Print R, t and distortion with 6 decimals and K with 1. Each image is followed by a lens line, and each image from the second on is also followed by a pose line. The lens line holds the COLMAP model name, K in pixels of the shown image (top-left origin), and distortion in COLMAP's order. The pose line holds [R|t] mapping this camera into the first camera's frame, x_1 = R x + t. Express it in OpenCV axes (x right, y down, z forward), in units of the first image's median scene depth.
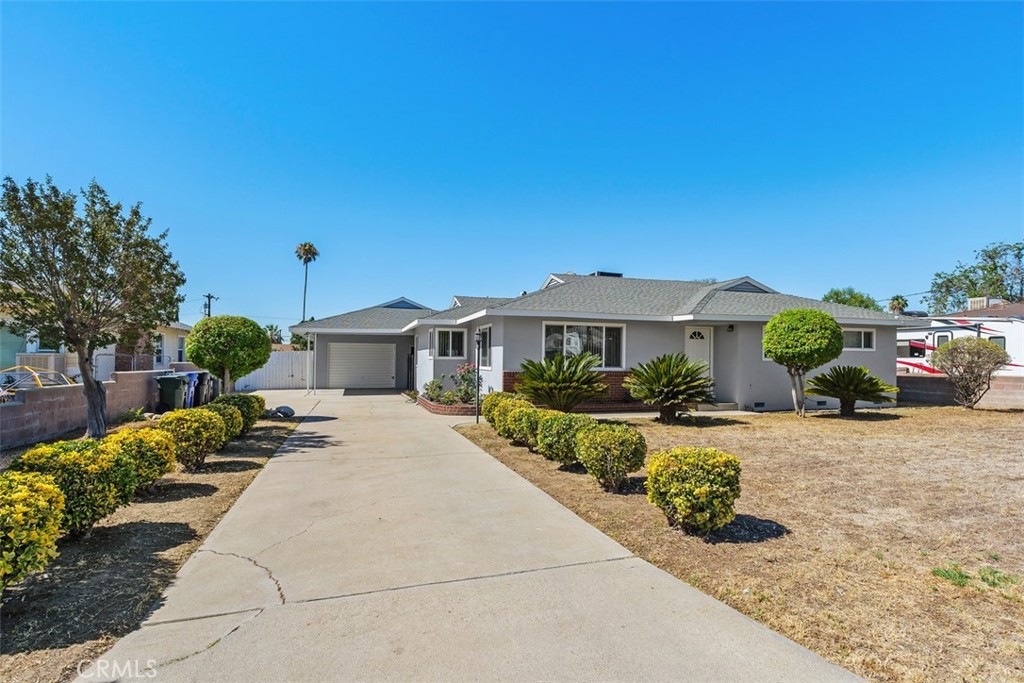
lens RADIAL K [[518.2, 0, 513.3], [0, 518.2, 349.1], [0, 0, 1]] dist [-0.001864, 0.000019]
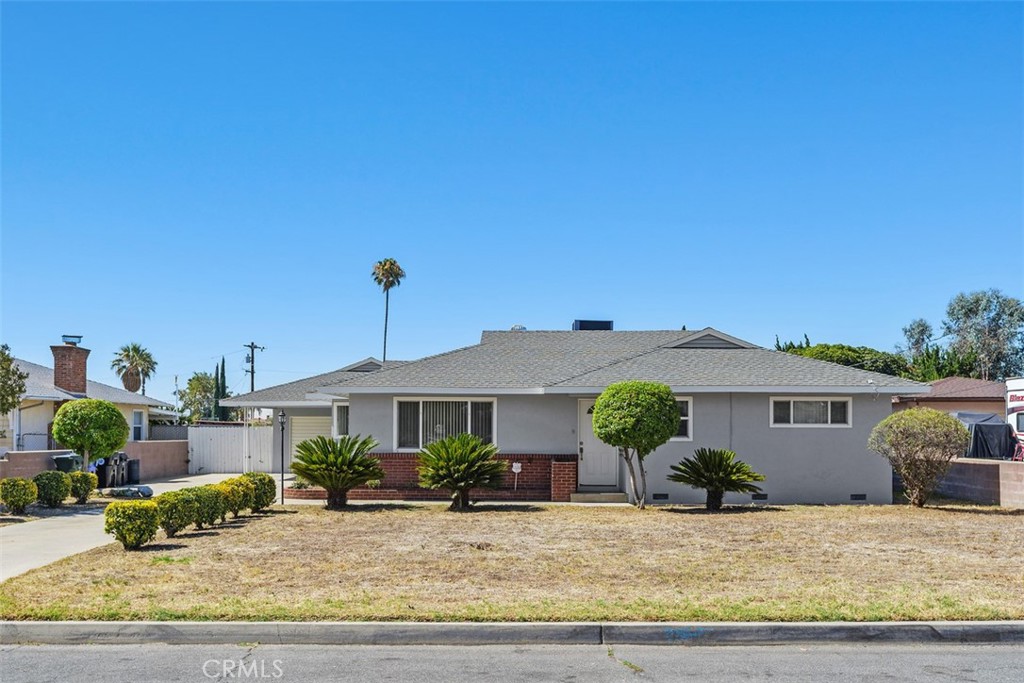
lens RADIAL K [[895.3, 0, 484.0], [0, 895.3, 387.7], [0, 0, 1]] dist [0.004381, -0.009698]
pose [[0.946425, -0.018533, -0.322391, 0.571586], [0.009396, 0.999509, -0.029874, -0.018050], [0.322787, 0.025244, 0.946135, -0.339172]]
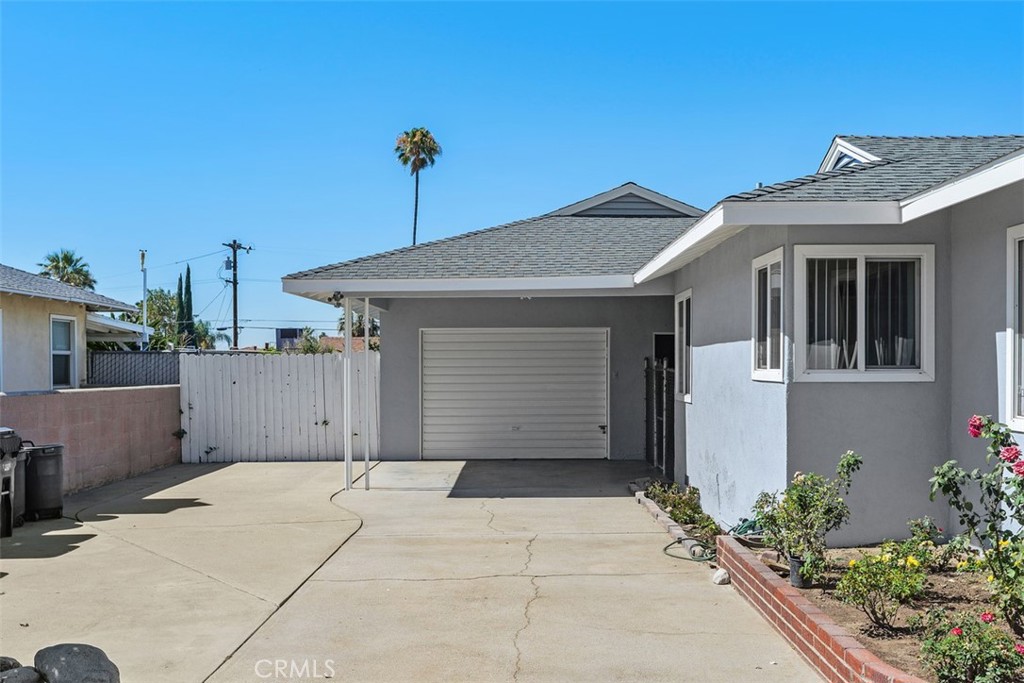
lens RADIAL K [[1056.2, 0, 511.6], [0, 1056.2, 341.6], [0, 0, 1]] dist [0.006346, 0.000000]
pose [[0.954124, -0.013505, -0.299108, -0.129415], [0.012524, 0.999908, -0.005197, 0.002264], [0.299151, 0.001212, 0.954205, 0.513538]]
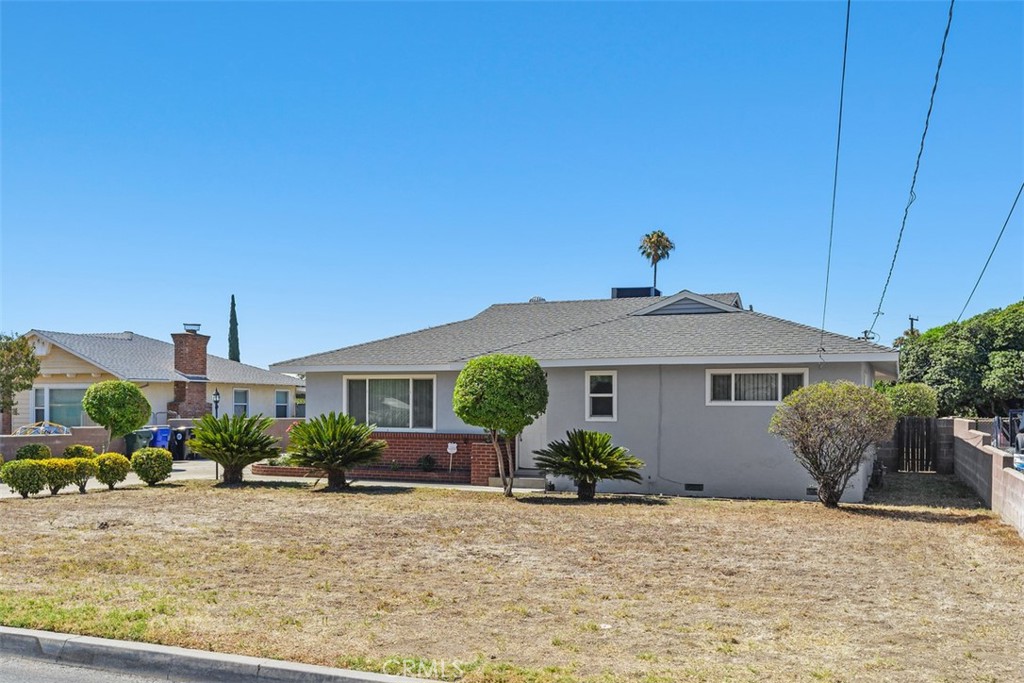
lens RADIAL K [[898.8, 0, 468.7], [0, 898.8, 396.1], [0, 0, 1]] dist [-0.000424, 0.007071]
pose [[0.755010, -0.011707, -0.655608, 1.003754], [0.014734, 0.999891, -0.000887, -0.010882], [0.655547, -0.008990, 0.755101, -0.026422]]
